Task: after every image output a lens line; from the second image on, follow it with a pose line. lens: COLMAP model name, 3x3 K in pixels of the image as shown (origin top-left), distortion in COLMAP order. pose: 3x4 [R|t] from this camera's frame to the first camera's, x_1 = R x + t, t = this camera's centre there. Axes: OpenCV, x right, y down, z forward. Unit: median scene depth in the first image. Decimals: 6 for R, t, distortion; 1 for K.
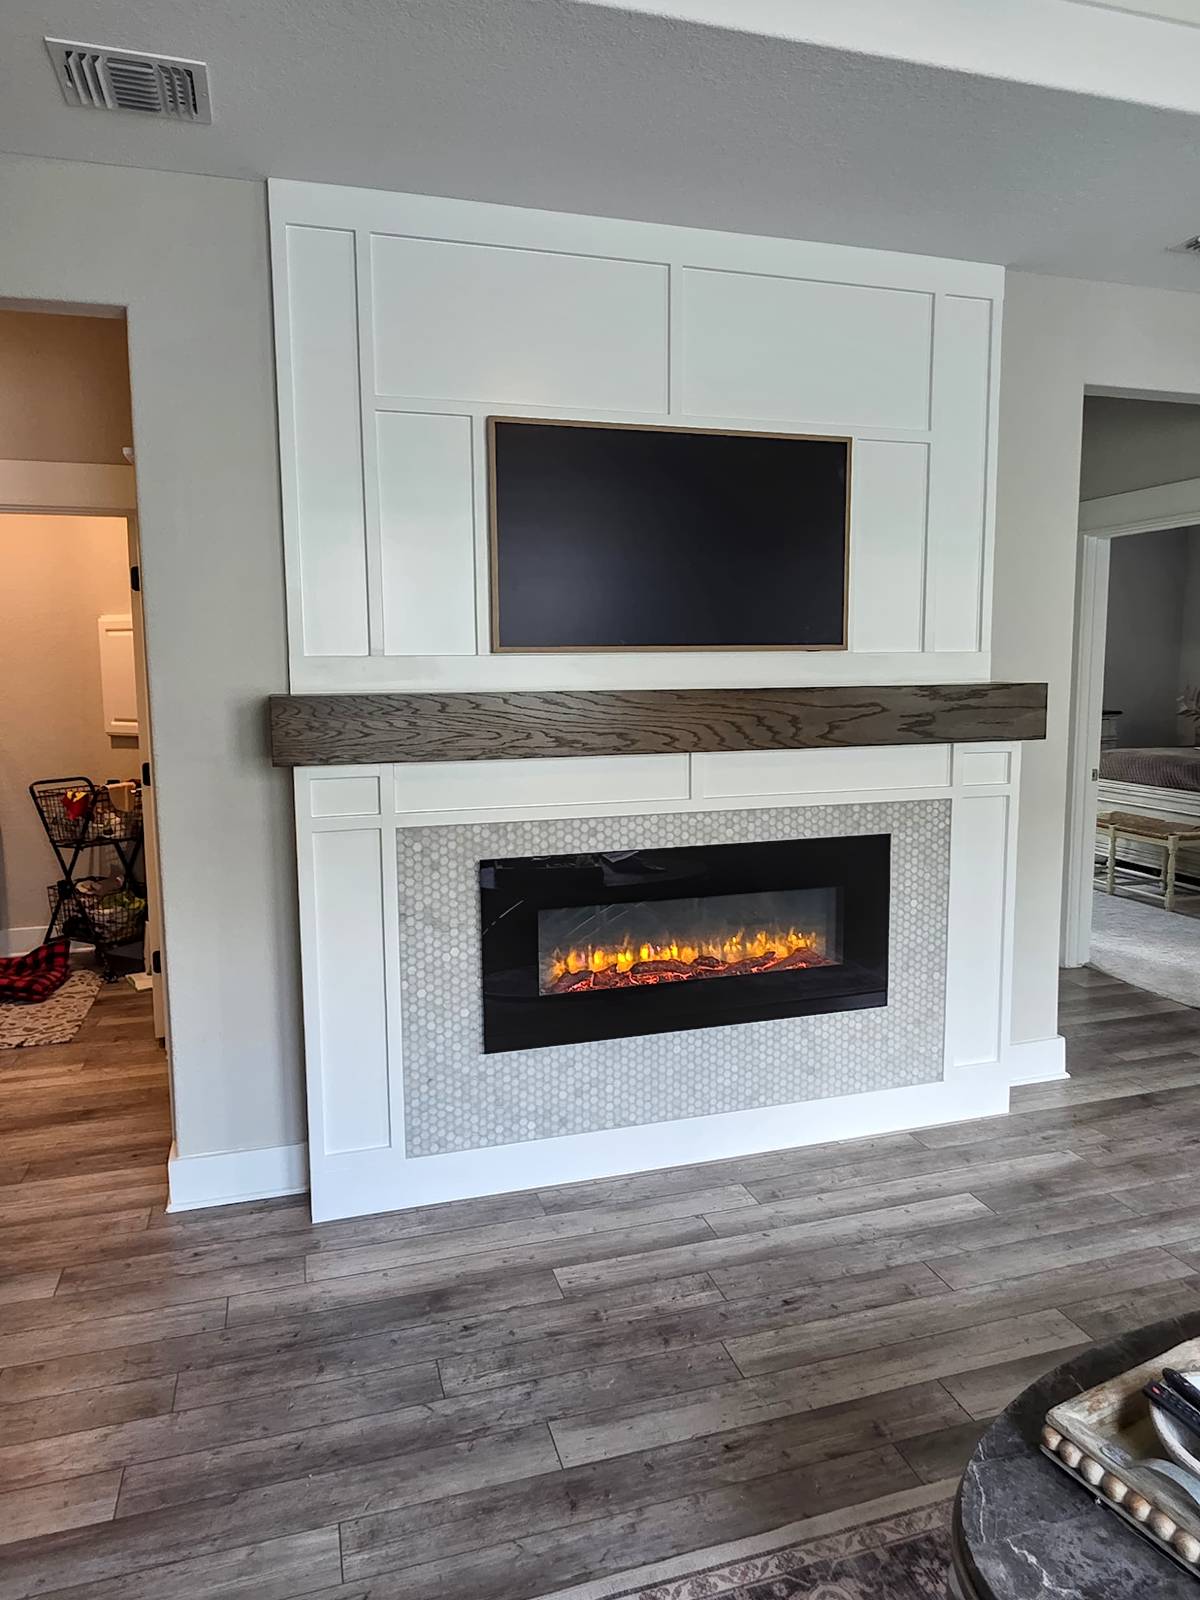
lens RADIAL K [[1047.9, 0, 600.0], [0, 1047.9, 800.0], [0, 0, 1]] dist [-0.005092, -0.001060]
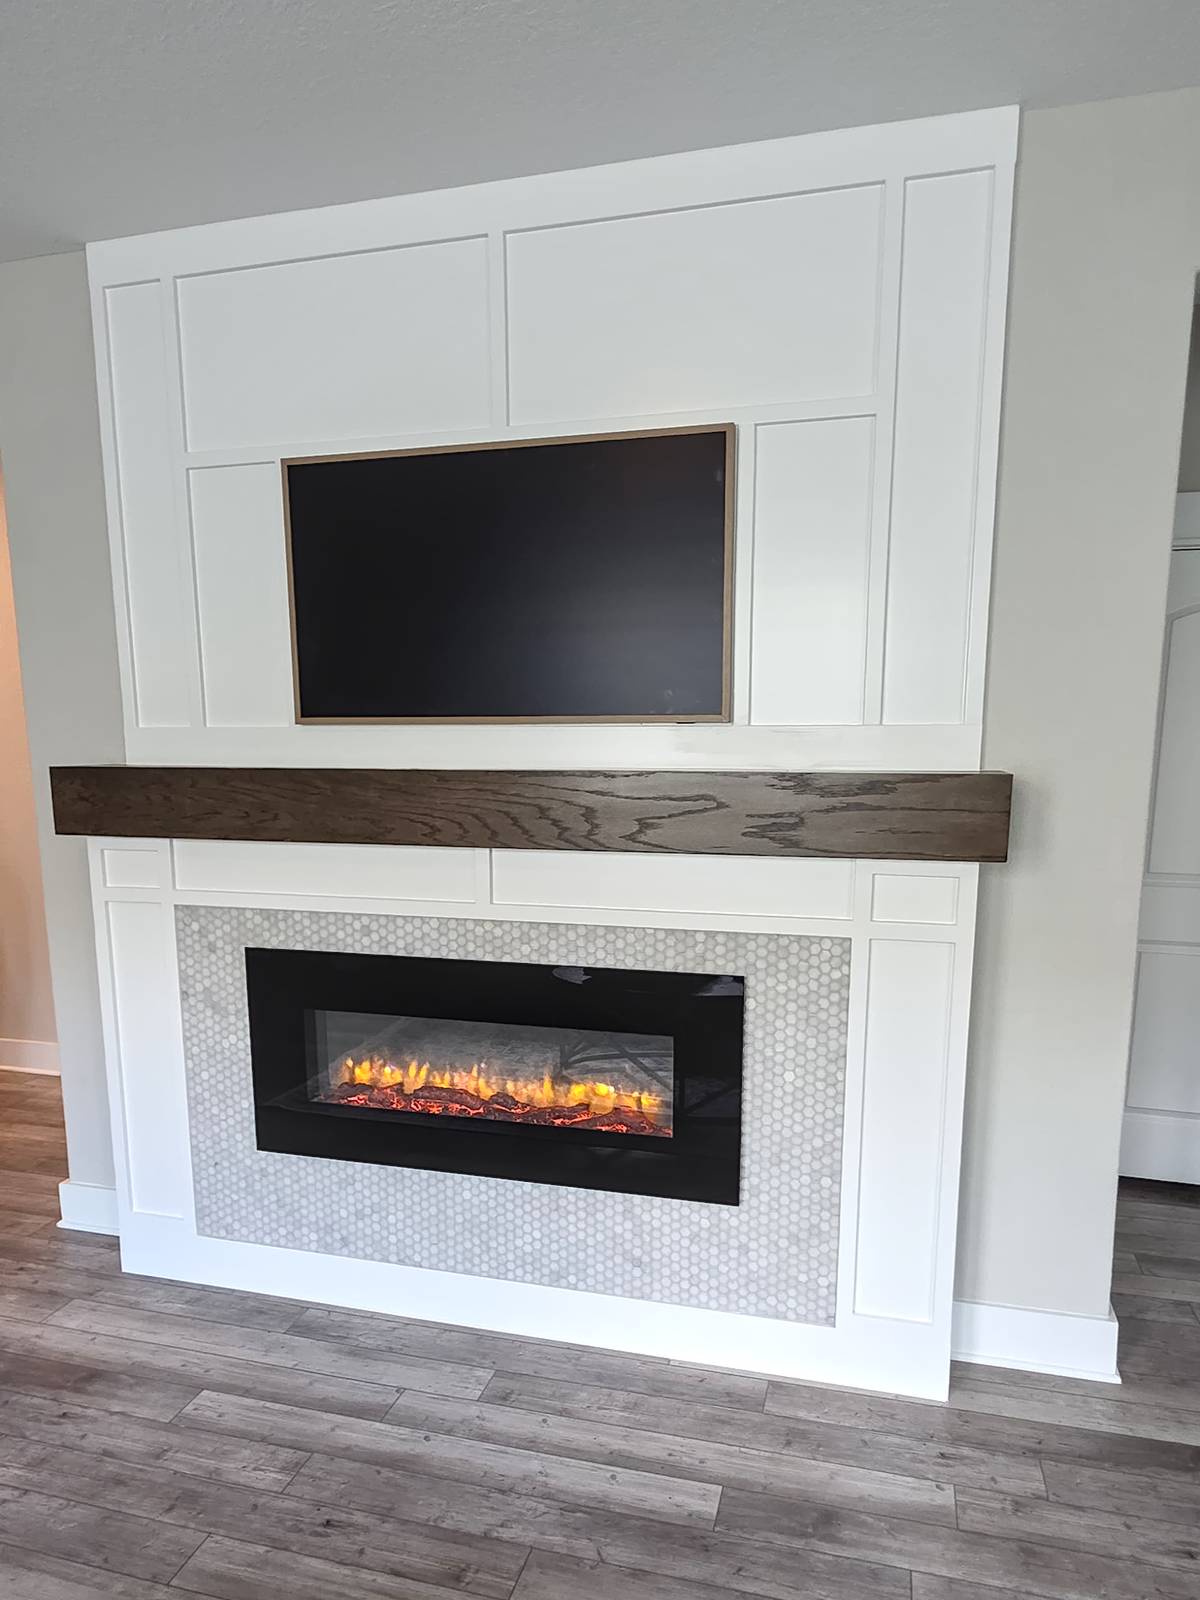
lens RADIAL K [[1041.2, 0, 601.5], [0, 1041.2, 931.0], [0, 0, 1]] dist [-0.002590, -0.000360]
pose [[0.844064, 0.106540, -0.525552, 0.599061], [-0.077002, 0.993988, 0.077833, -0.050451], [0.530685, -0.025227, 0.847194, 0.351942]]
